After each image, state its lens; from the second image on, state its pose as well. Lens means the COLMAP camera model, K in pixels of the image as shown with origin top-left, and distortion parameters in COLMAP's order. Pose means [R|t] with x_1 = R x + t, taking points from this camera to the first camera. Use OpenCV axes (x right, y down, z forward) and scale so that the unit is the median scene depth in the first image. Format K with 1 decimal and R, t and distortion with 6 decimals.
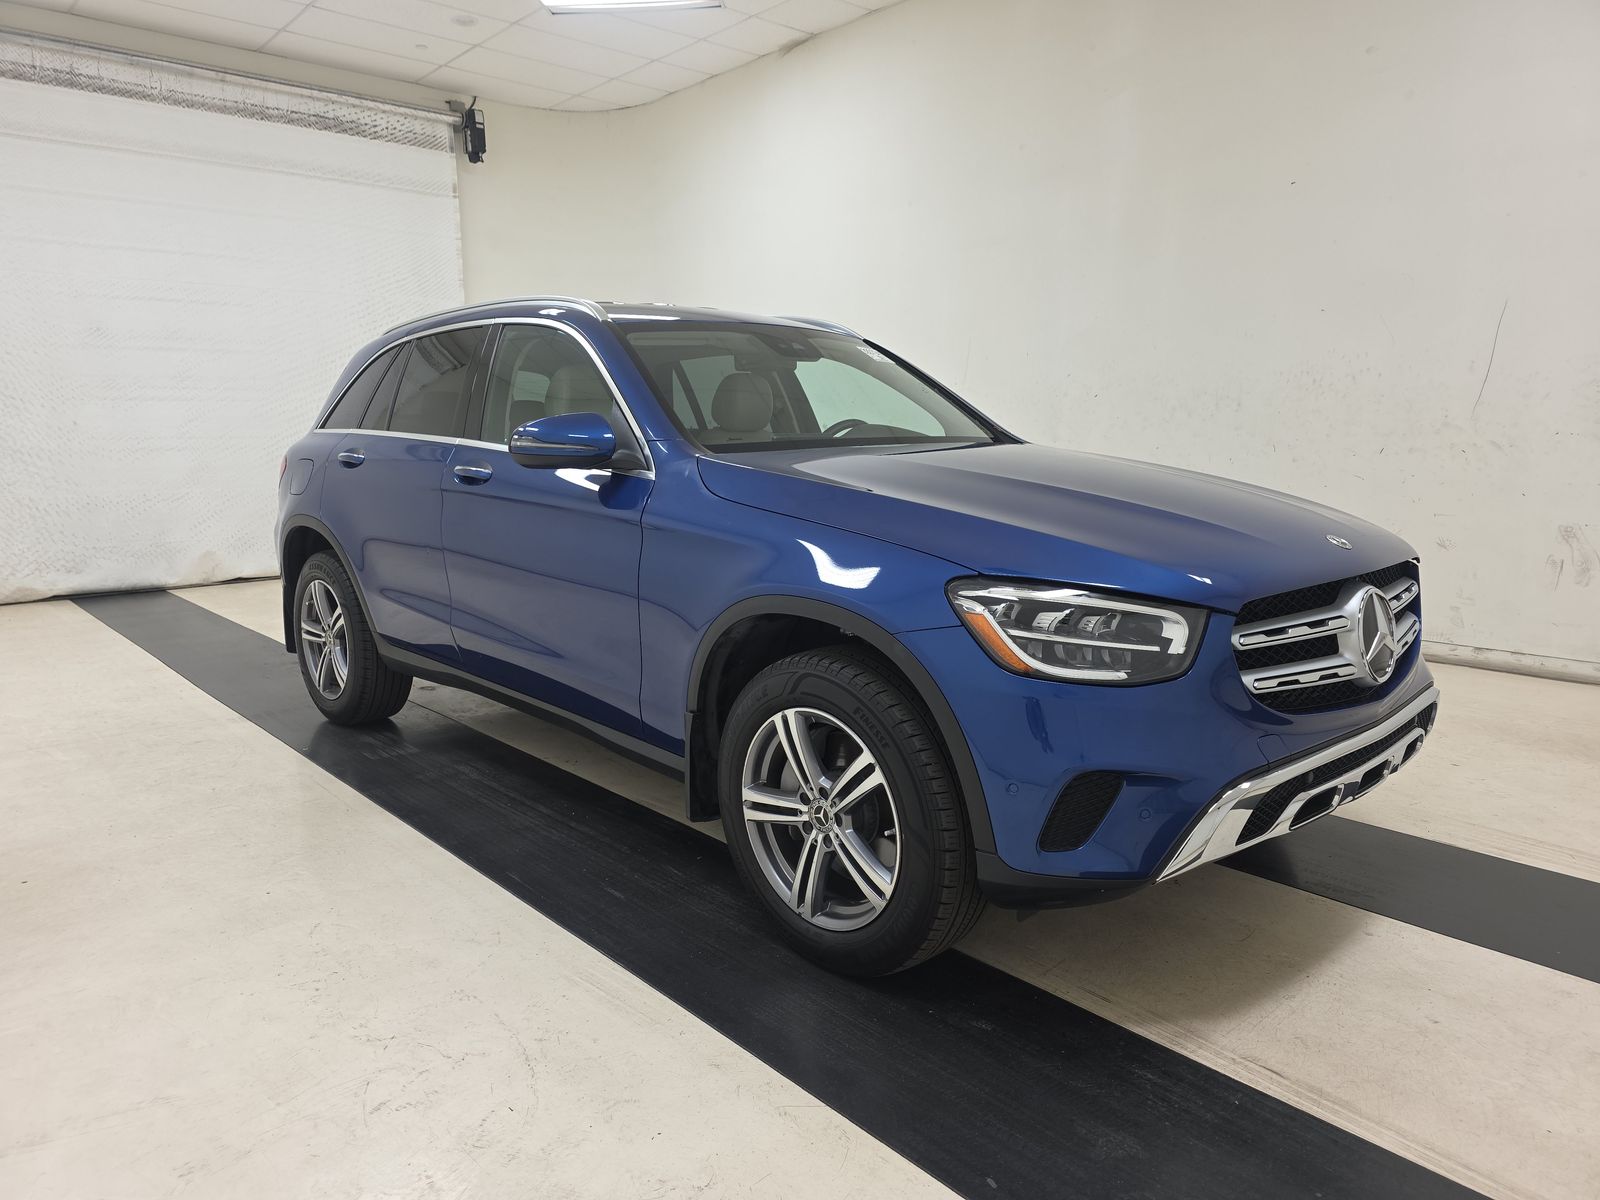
lens RADIAL K [[1059.9, 0, 800.0], [0, 1059.9, 600.0], [0, 0, 1]] dist [0.036110, -0.022671]
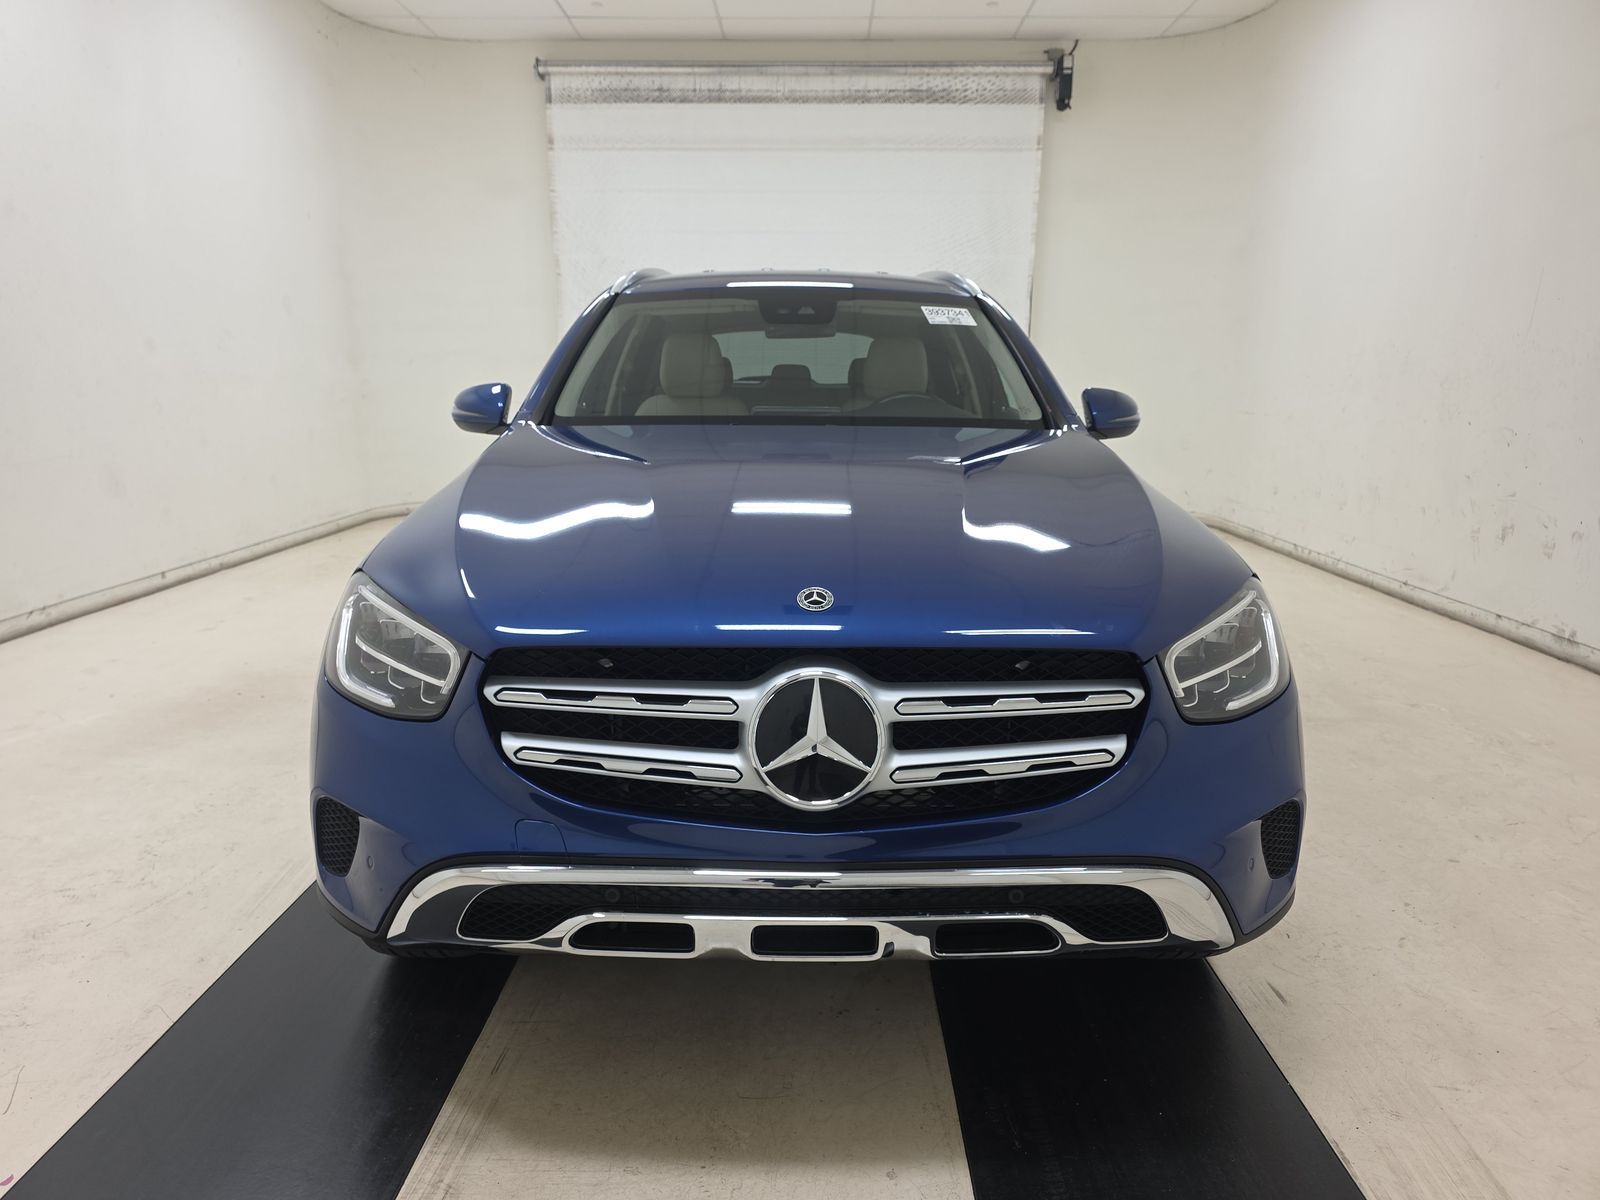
lens RADIAL K [[1062.0, 0, 800.0], [0, 1062.0, 600.0], [0, 0, 1]] dist [0.030789, -0.024467]
pose [[0.789767, 0.125164, -0.600501, 0.165758], [-0.097348, 0.992129, 0.078763, -0.018296], [0.605633, -0.003747, 0.795735, 0.076777]]
